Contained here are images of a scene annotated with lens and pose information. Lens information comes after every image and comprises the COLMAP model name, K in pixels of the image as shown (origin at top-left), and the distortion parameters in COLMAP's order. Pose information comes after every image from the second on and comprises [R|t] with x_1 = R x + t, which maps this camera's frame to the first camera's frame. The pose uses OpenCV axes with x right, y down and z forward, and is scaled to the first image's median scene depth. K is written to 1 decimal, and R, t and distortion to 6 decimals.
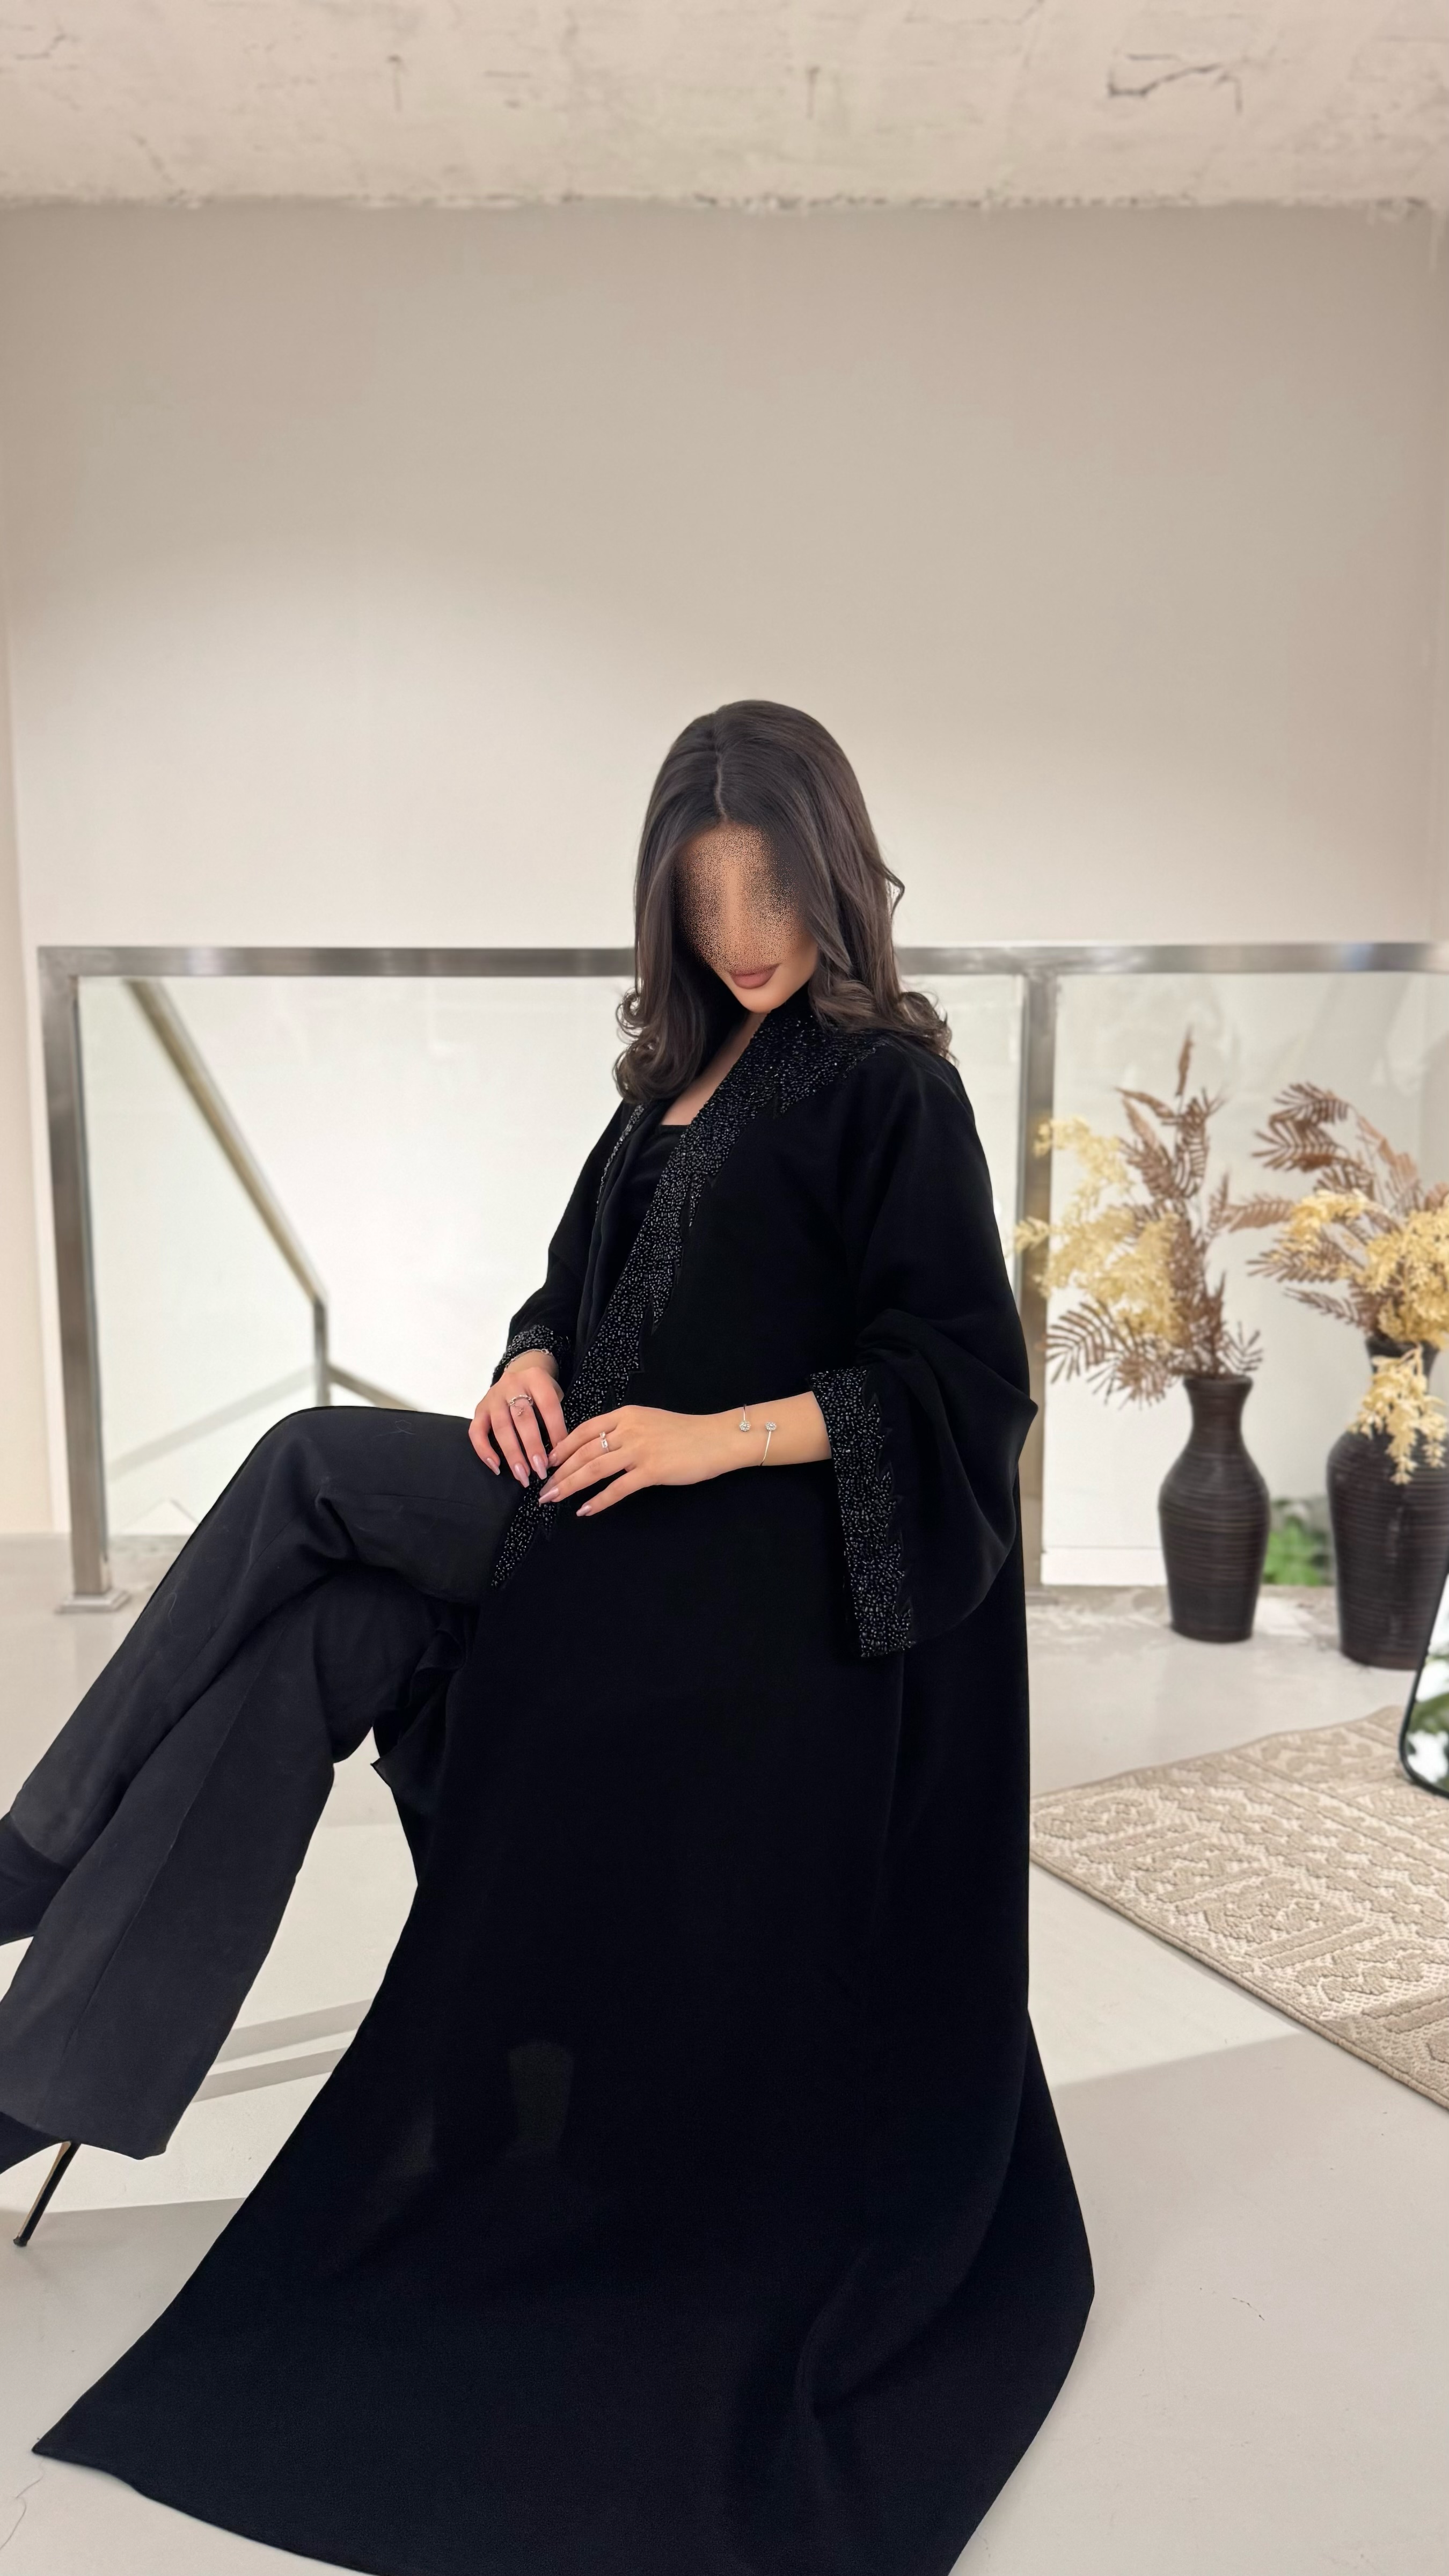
lens RADIAL K [[1808.1, 0, 725.0], [0, 1808.1, 1284.9], [0, 0, 1]] dist [0.006985, -0.006921]
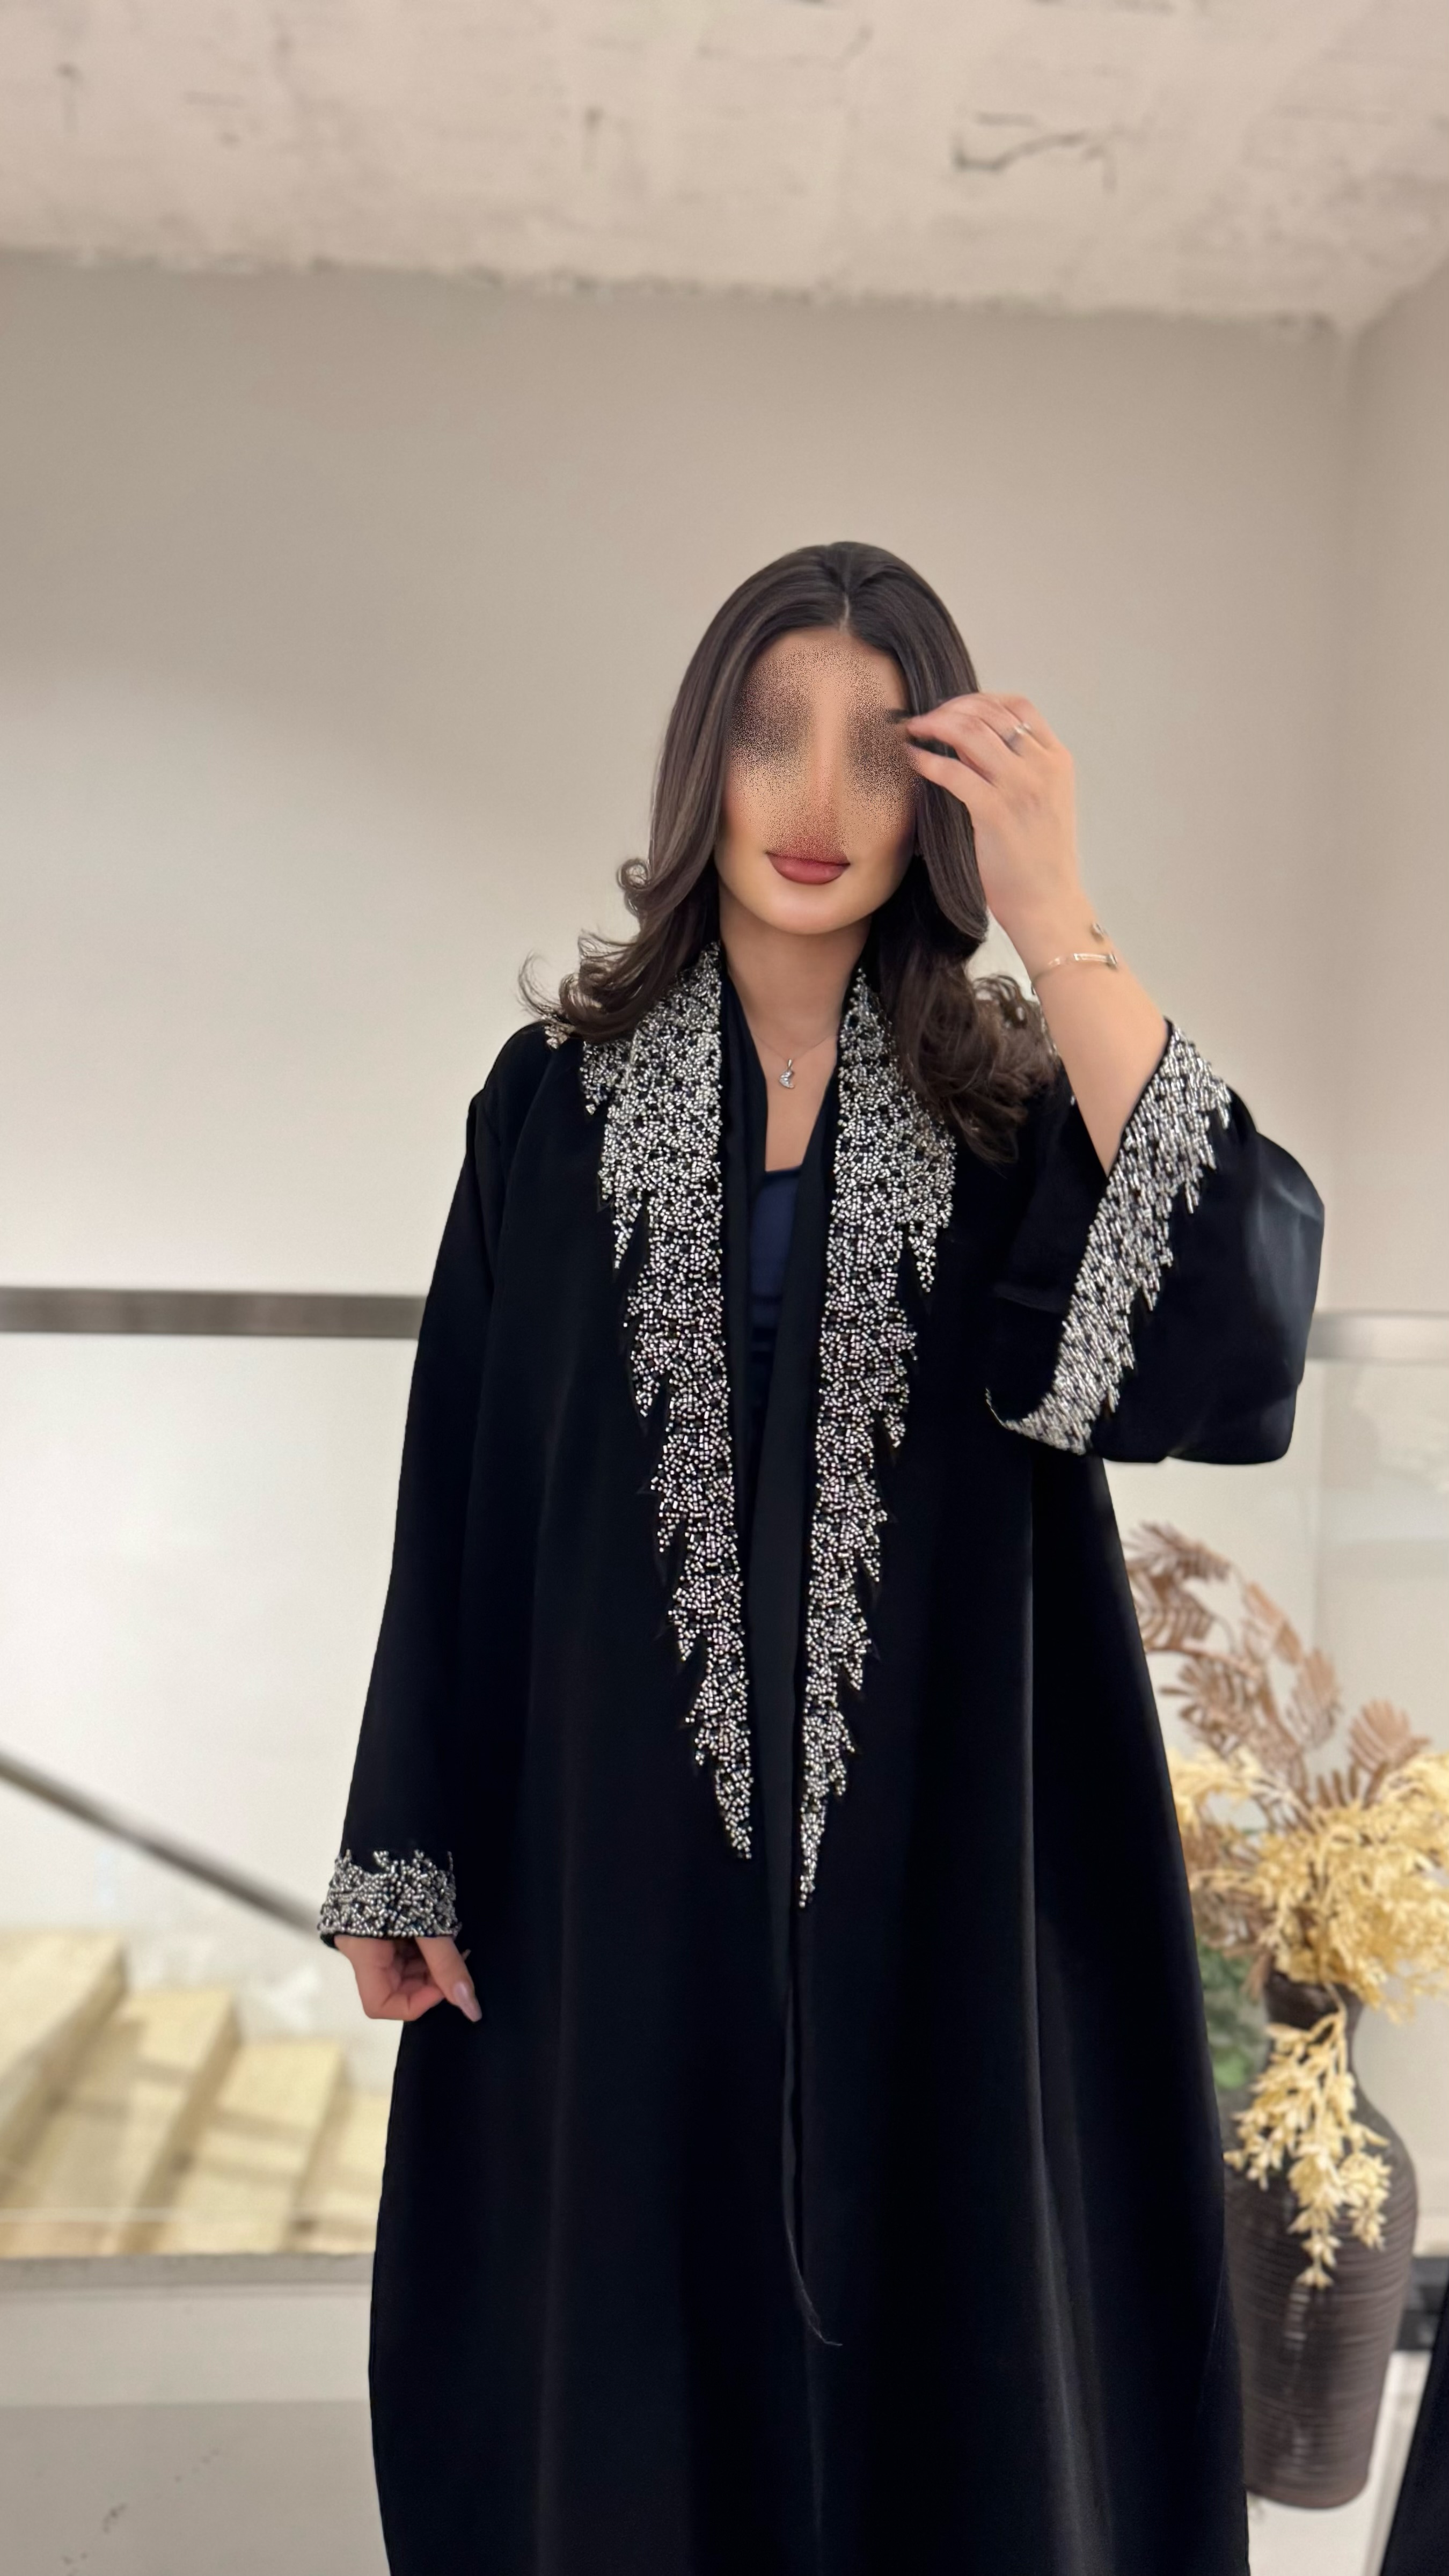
lens RADIAL K [[1808.8, 0, 731.8], [0, 1808.8, 1300.0], [0, 0, 1]] dist [-0.004158, -0.008209]
pose [[0.998317, 0.021784, 0.053744, 0.129624], [-0.018738, 0.998224, -0.056543, -0.155495], [-0.054880, 0.055441, 0.996953, 0.361308]]
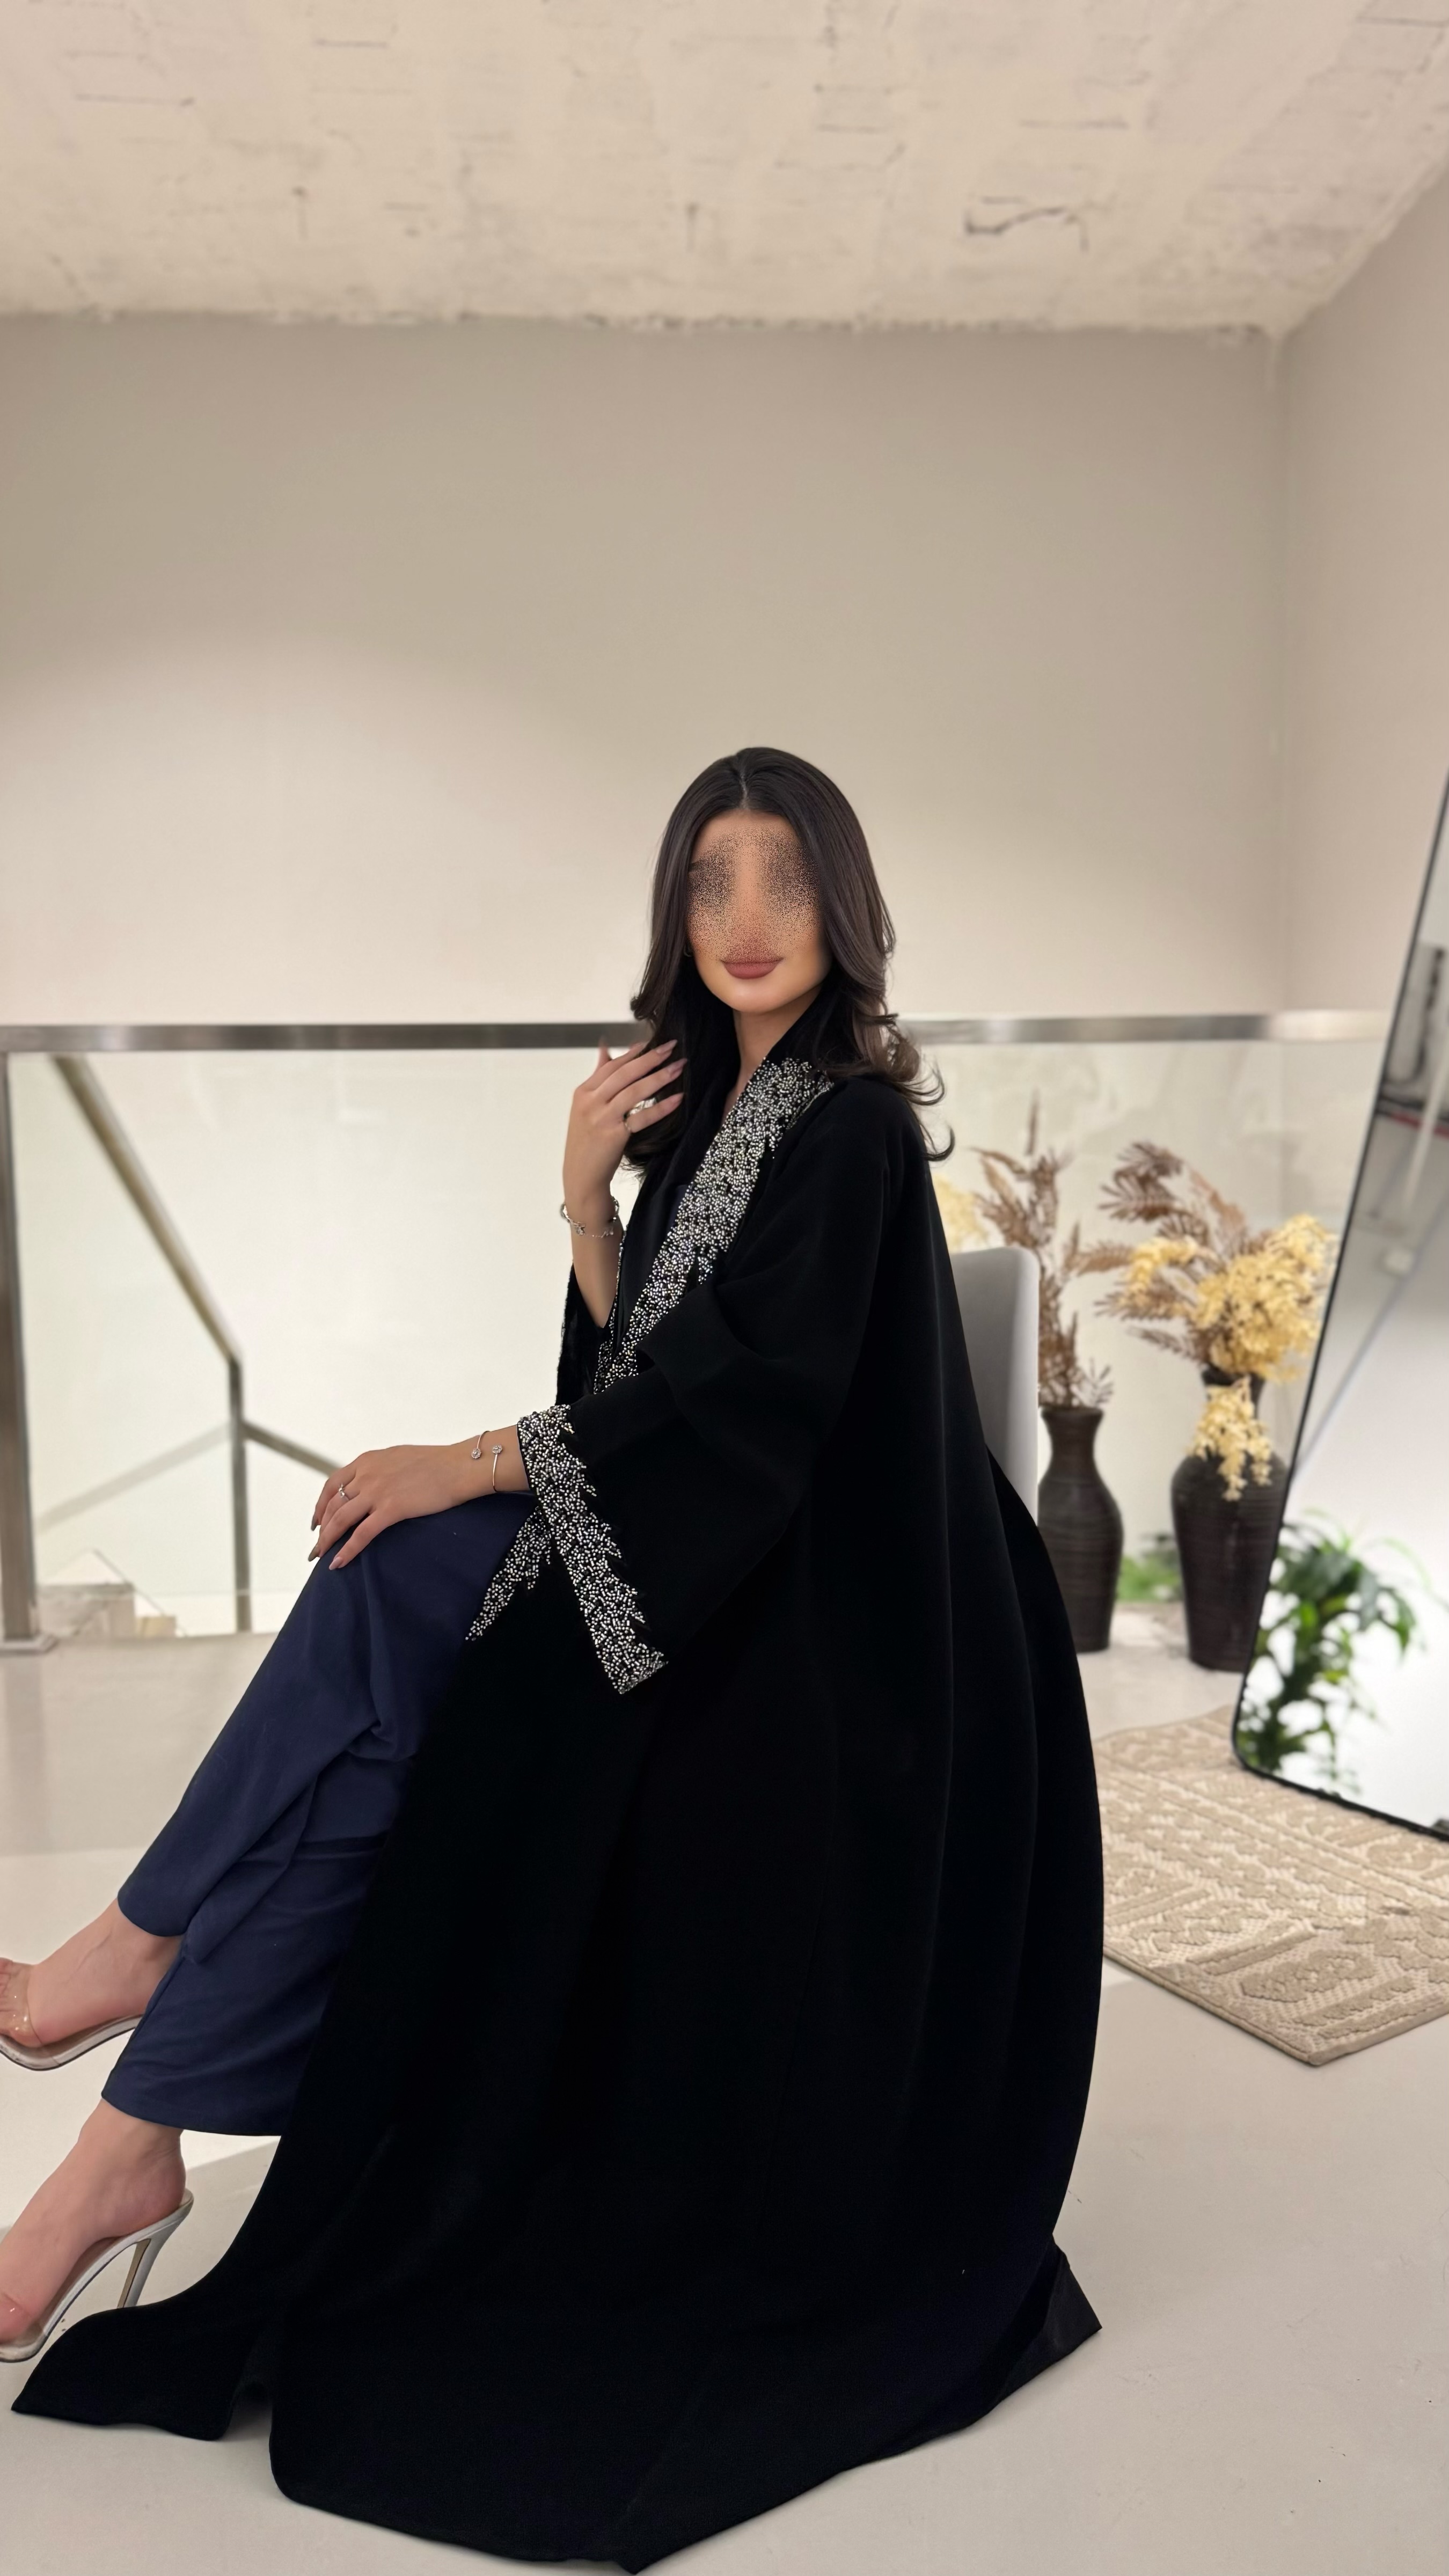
lens RADIAL K [[1786.6, 0, 726.9], [0, 1786.6, 1275.8], [0, 0, 1]] dist [0.063200, -0.076978]
pose [[0.998624, -0.014097, 0.050516, 0.009612], [0.016095, 0.999095, -0.039375, 0.009738], [-0.049915, 0.040134, 0.997947, -0.078201]]
